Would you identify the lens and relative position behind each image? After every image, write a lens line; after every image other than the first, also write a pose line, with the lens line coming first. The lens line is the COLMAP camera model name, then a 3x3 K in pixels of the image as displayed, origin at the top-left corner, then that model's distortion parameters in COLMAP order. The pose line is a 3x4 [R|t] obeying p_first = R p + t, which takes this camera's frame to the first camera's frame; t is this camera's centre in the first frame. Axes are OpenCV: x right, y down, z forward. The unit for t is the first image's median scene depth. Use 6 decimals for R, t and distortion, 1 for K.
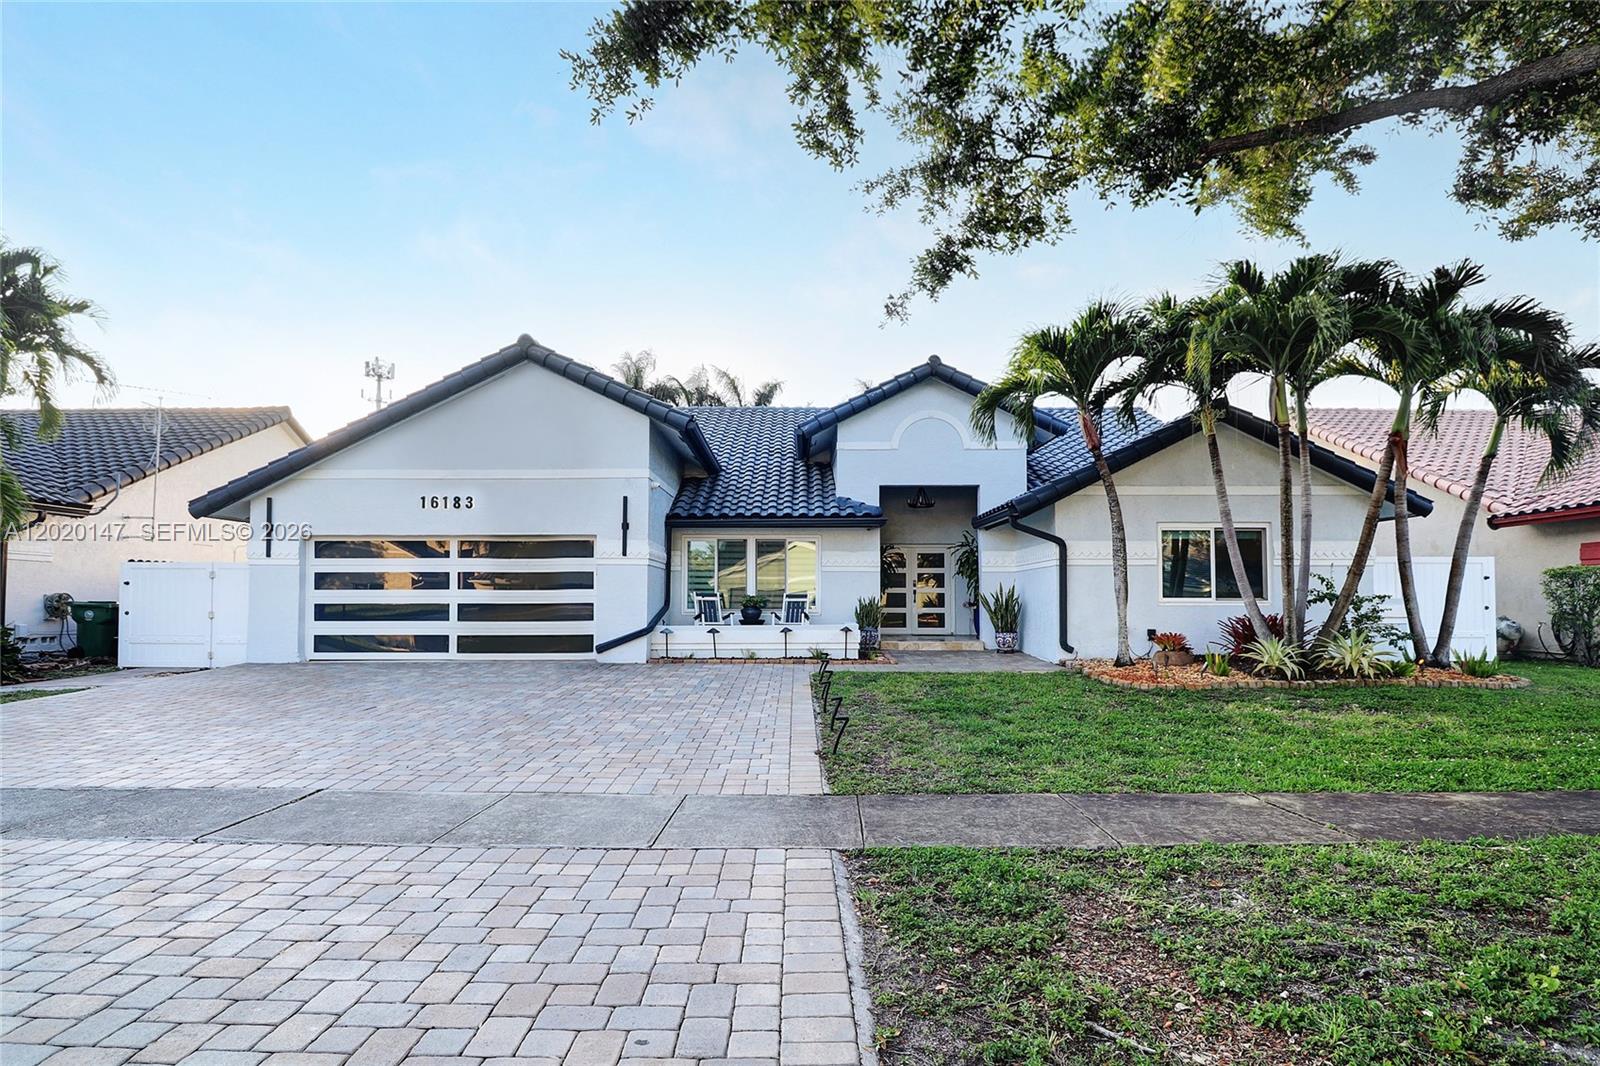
lens RADIAL K [[792.0, 0, 806.0], [0, 792.0, 585.4], [0, 0, 1]] dist [-0.002785, -0.000362]
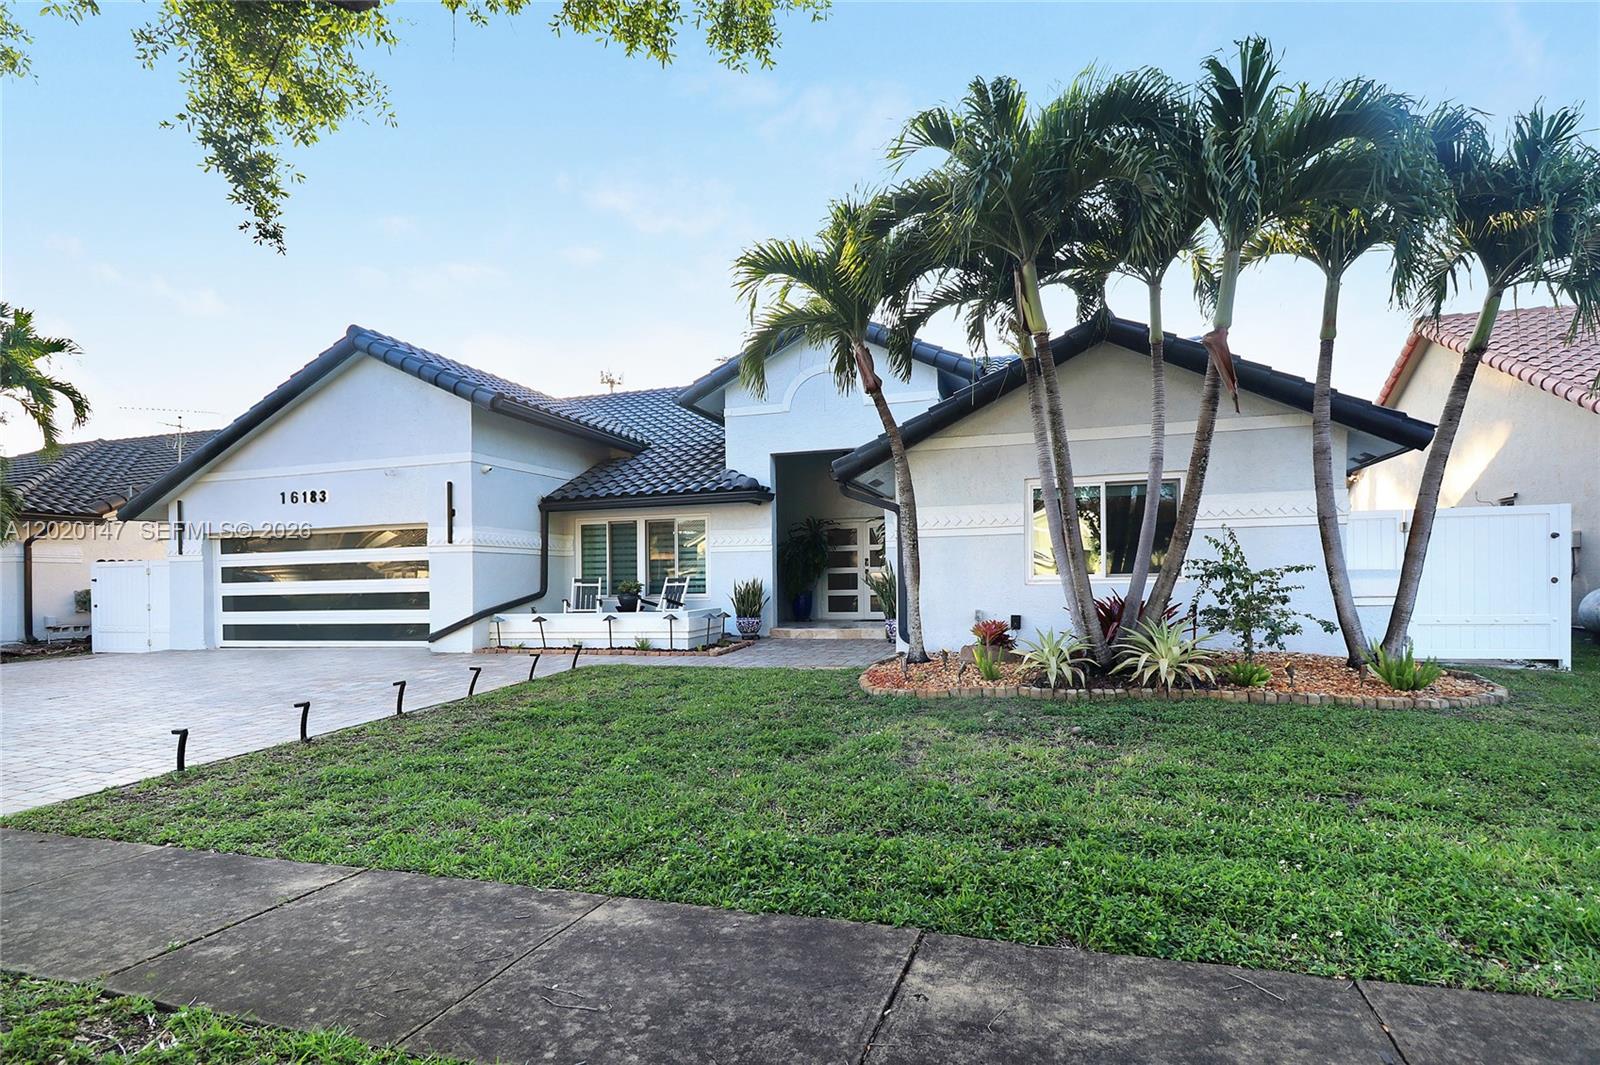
lens RADIAL K [[792.0, 0, 806.0], [0, 792.0, 584.9], [0, 0, 1]] dist [-0.002785, -0.000362]
pose [[0.955854, -0.016469, -0.293380, 0.472912], [0.023774, 0.999489, 0.021350, 0.003804], [0.292879, -0.027382, 0.955757, 0.192035]]
